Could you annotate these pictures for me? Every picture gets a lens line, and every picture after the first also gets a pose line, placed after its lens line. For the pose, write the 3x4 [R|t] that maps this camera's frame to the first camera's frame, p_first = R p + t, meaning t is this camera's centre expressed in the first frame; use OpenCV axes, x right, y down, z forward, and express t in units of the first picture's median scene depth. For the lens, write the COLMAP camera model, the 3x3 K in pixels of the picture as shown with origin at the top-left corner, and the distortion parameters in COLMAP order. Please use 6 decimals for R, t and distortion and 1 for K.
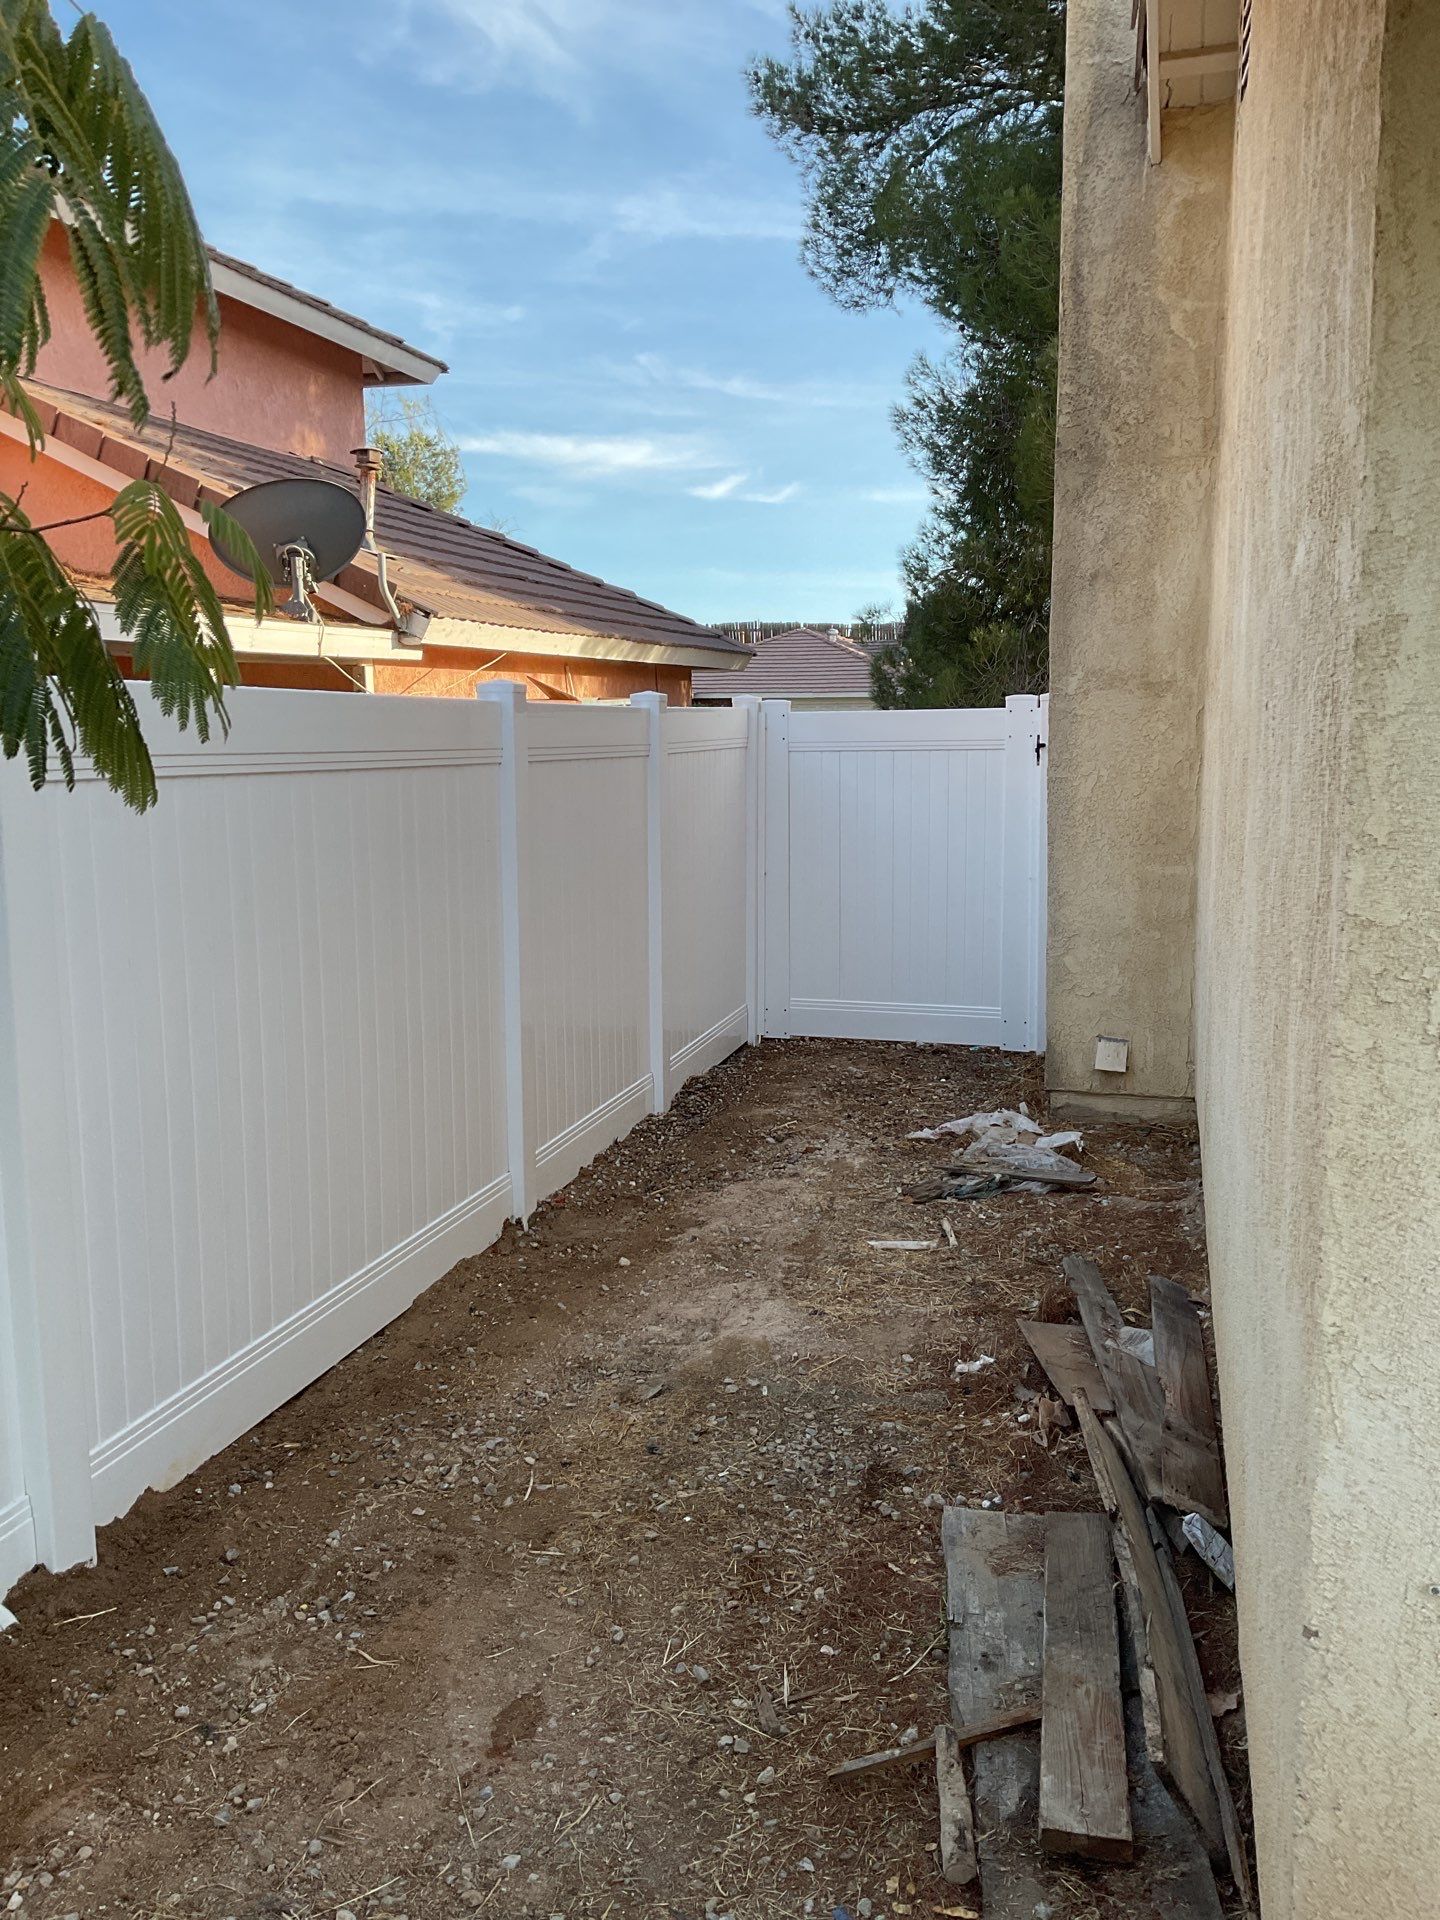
lens RADIAL K [[1487.4, 0, 720.0], [0, 1487.4, 960.0], [0, 0, 1]] dist [0.043013, -0.061226]
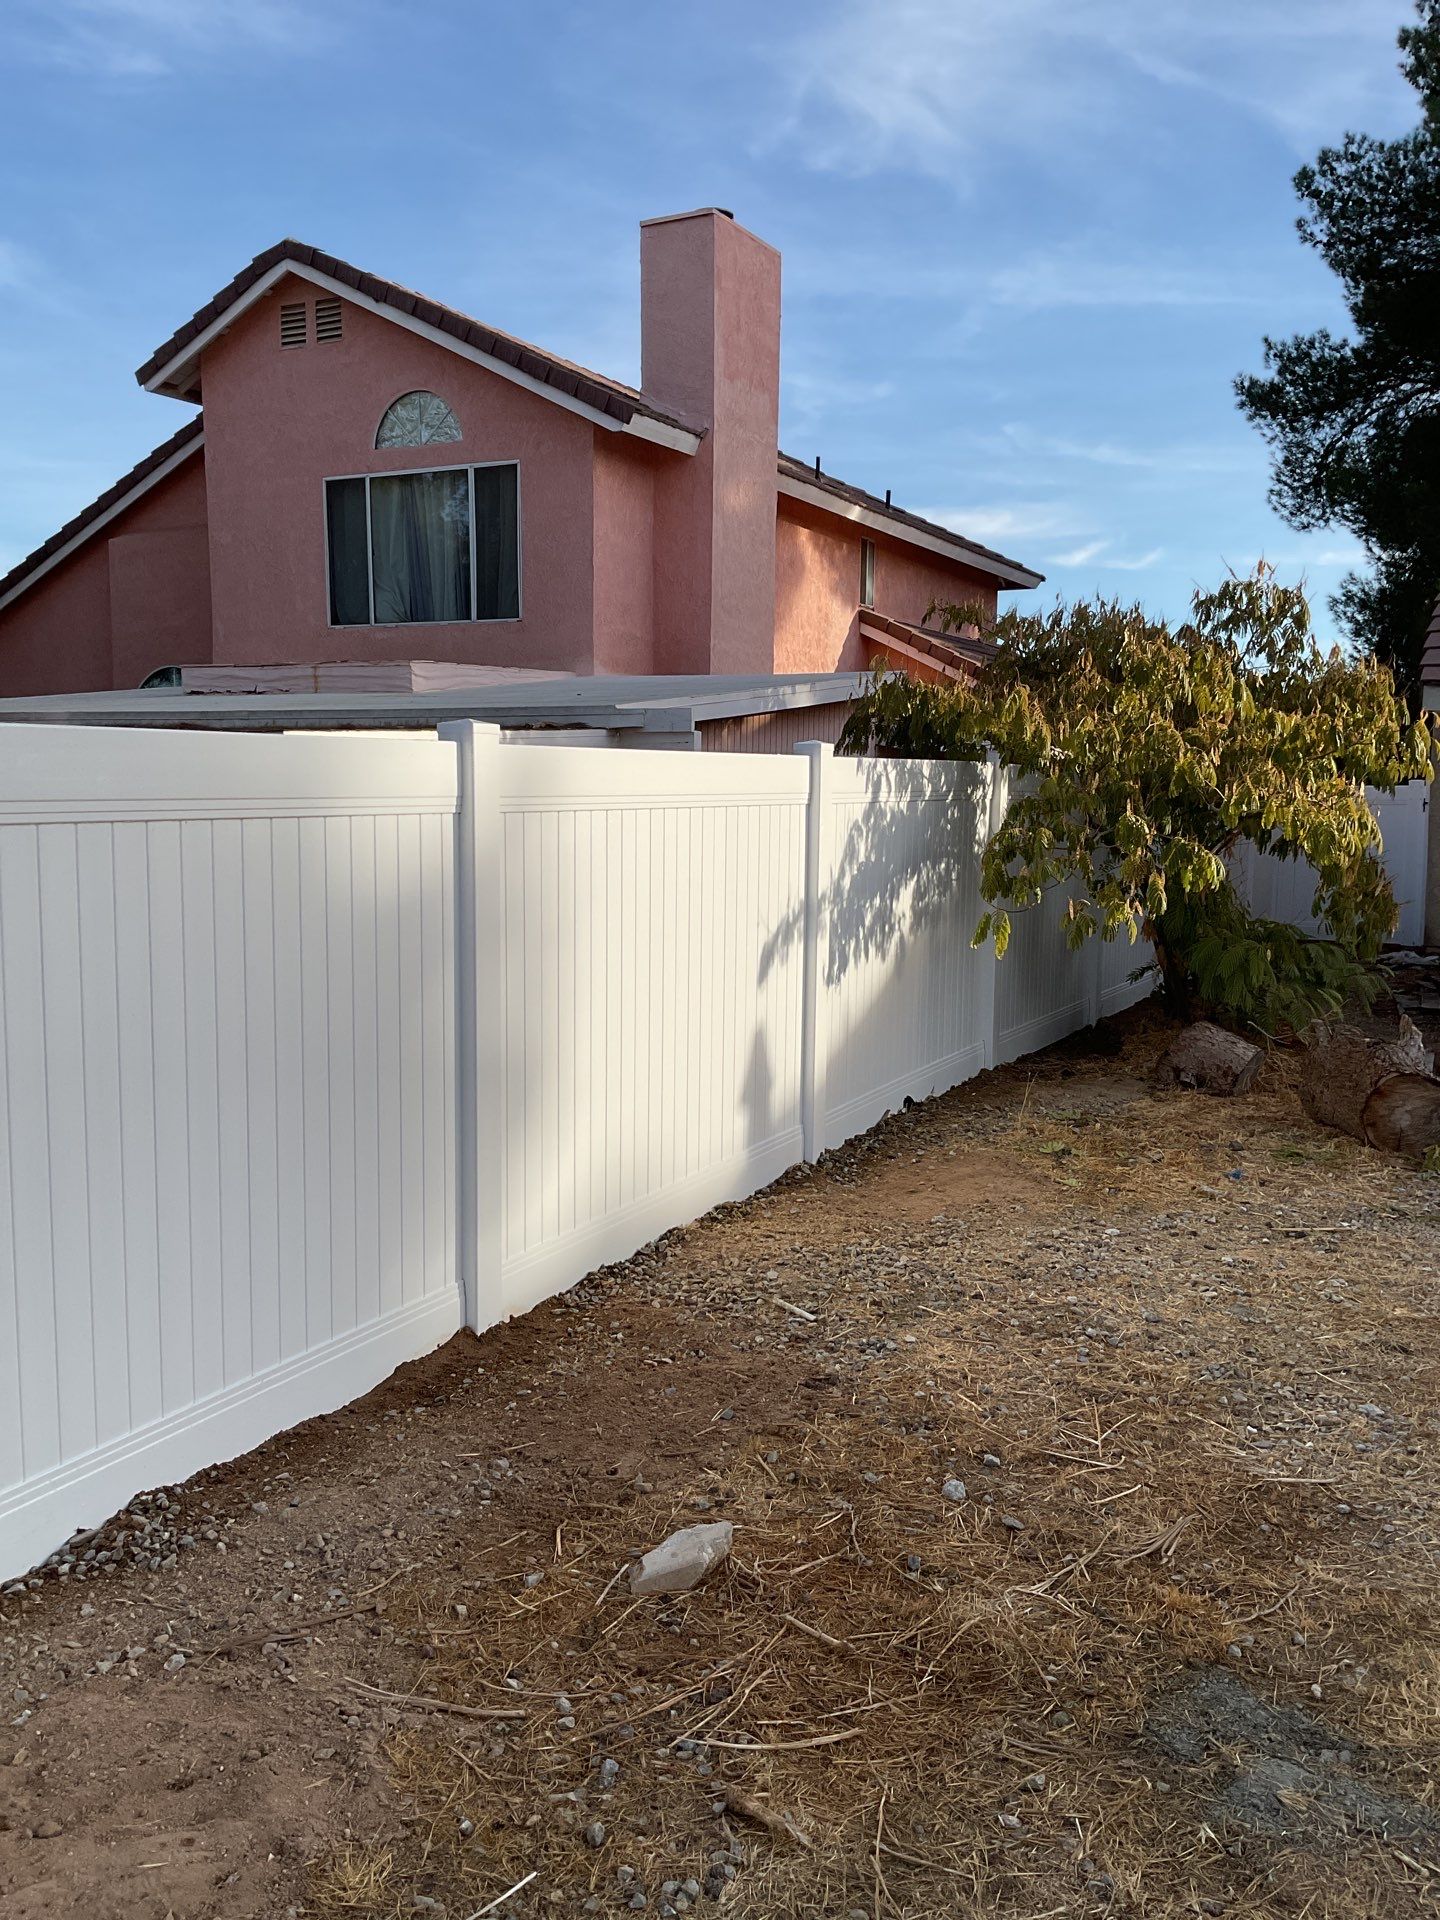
lens RADIAL K [[1657.7, 0, 719.5], [0, 1657.7, 985.5], [0, 0, 1]] dist [-0.000556, -0.004515]
pose [[0.977710, 0.038895, -0.206327, -0.126325], [-0.050804, 0.997315, -0.052735, 0.153311], [0.203722, 0.062042, 0.977061, -0.757806]]
